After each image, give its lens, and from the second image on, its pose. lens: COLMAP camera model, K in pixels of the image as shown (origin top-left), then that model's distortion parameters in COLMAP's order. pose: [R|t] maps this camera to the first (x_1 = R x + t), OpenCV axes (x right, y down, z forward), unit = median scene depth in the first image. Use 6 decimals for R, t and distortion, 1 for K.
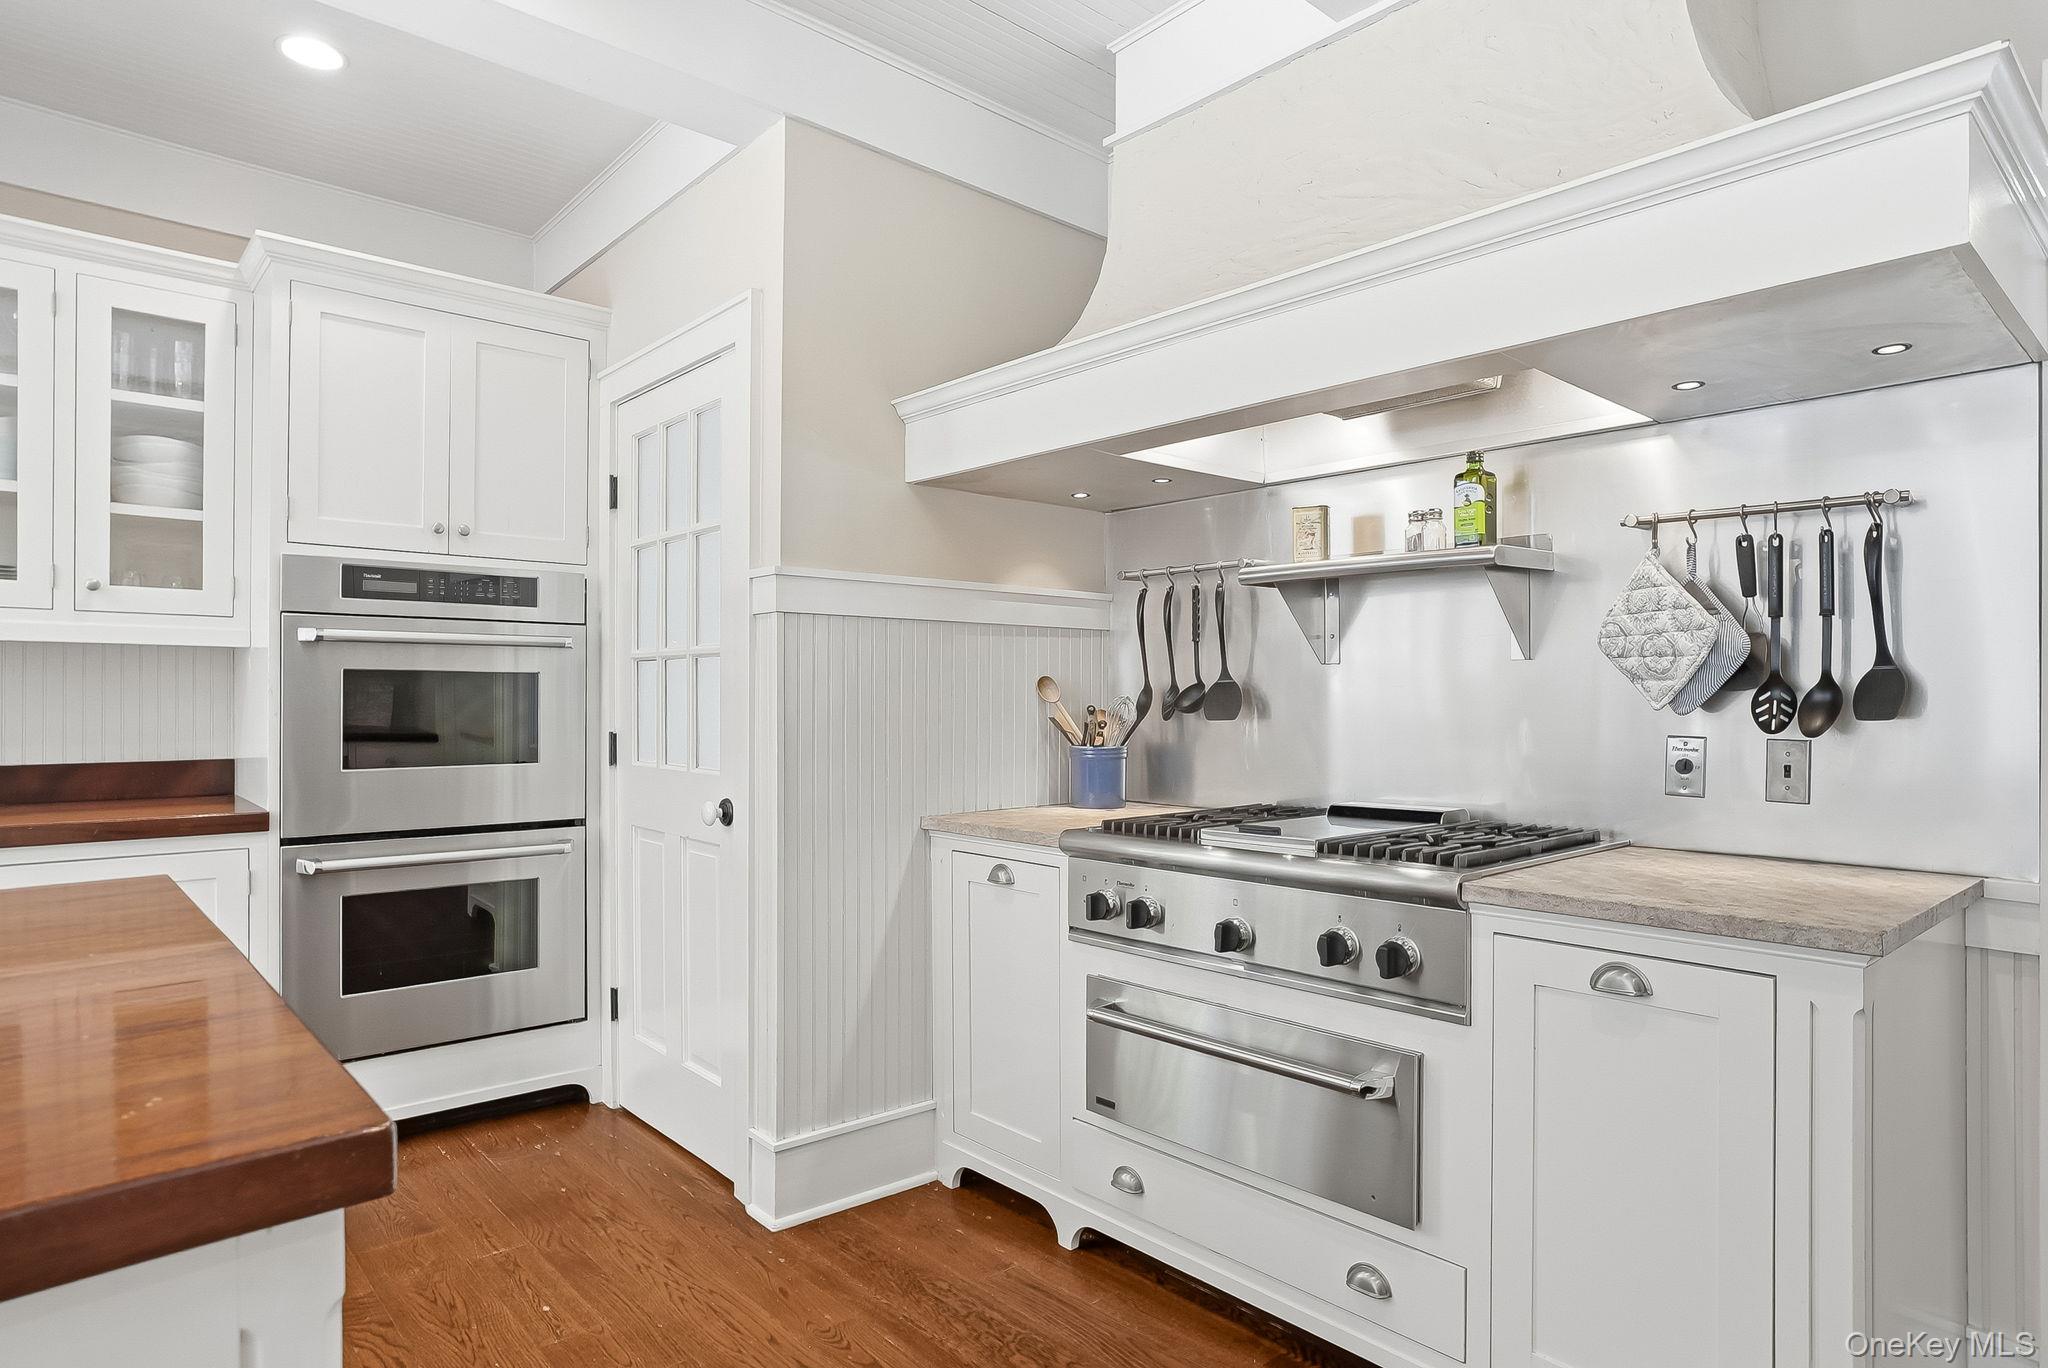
lens RADIAL K [[1176.2, 0, 1024.0], [0, 1176.2, 684.0], [0, 0, 1]] dist [-0.005842, -0.000742]
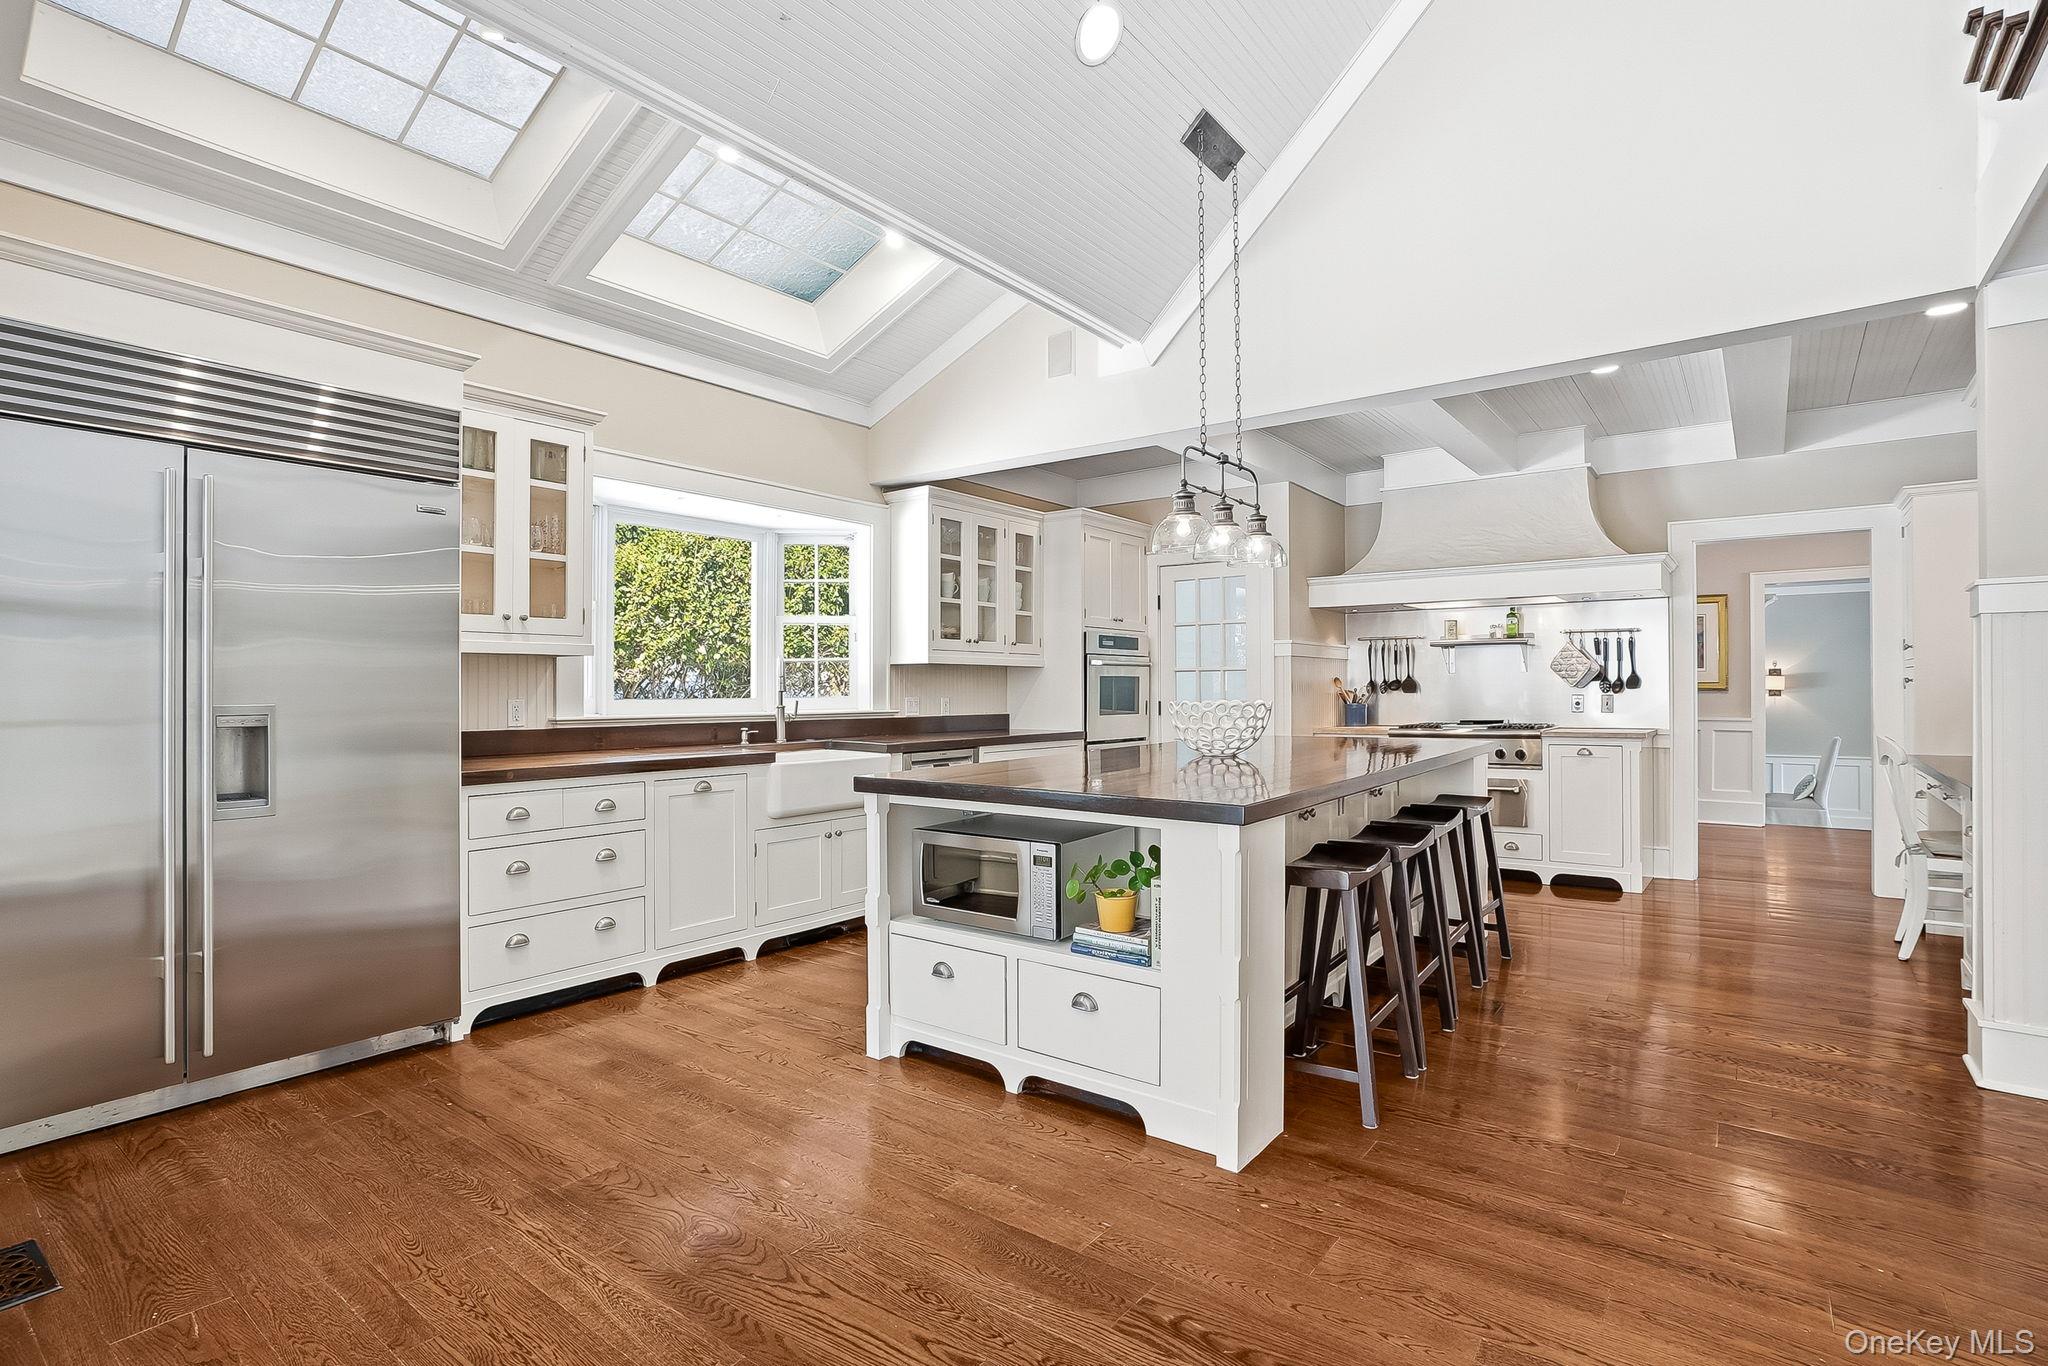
lens RADIAL K [[1026.6, 0, 1024.0], [0, 1026.6, 683.0], [0, 0, 1]] dist [-0.044394, 0.019201]
pose [[0.983109, -0.003442, 0.182991, -1.636465], [0.003310, 0.999994, 0.001024, 0.001591], [-0.182993, -0.000401, 0.983114, -1.684222]]
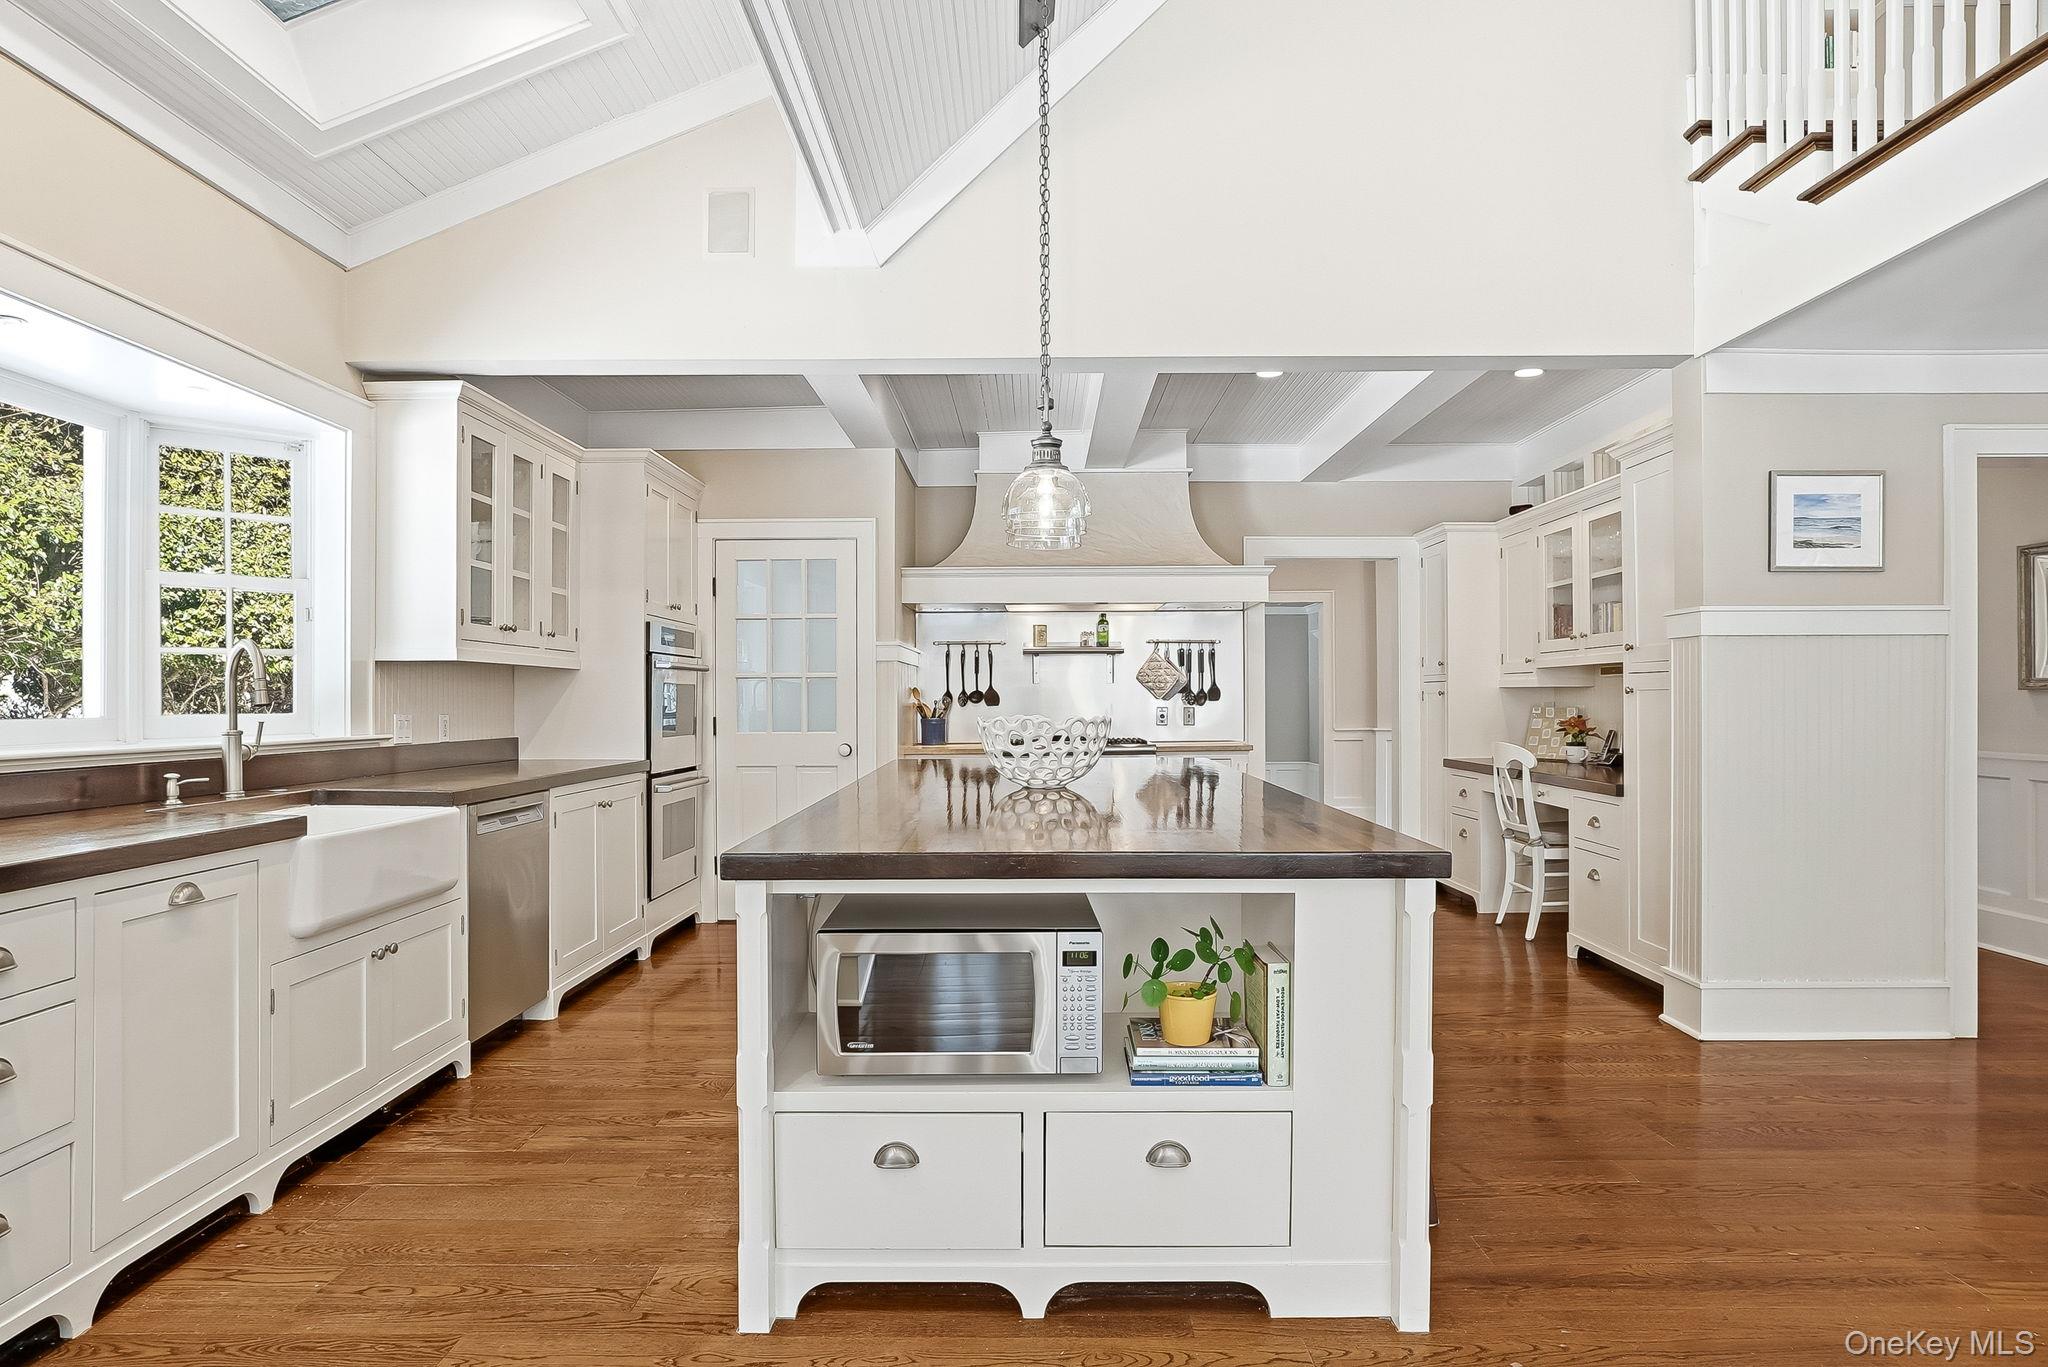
lens RADIAL K [[1151.1, 0, 1044.6], [0, 1151.1, 694.7], [0, 0, 1]] dist [-0.059339, 0.044513]
pose [[0.663763, -0.000663, 0.747943, -2.180916], [-0.000590, 0.999999, 0.001410, 0.005448], [-0.747943, -0.001377, 0.663761, -0.948931]]
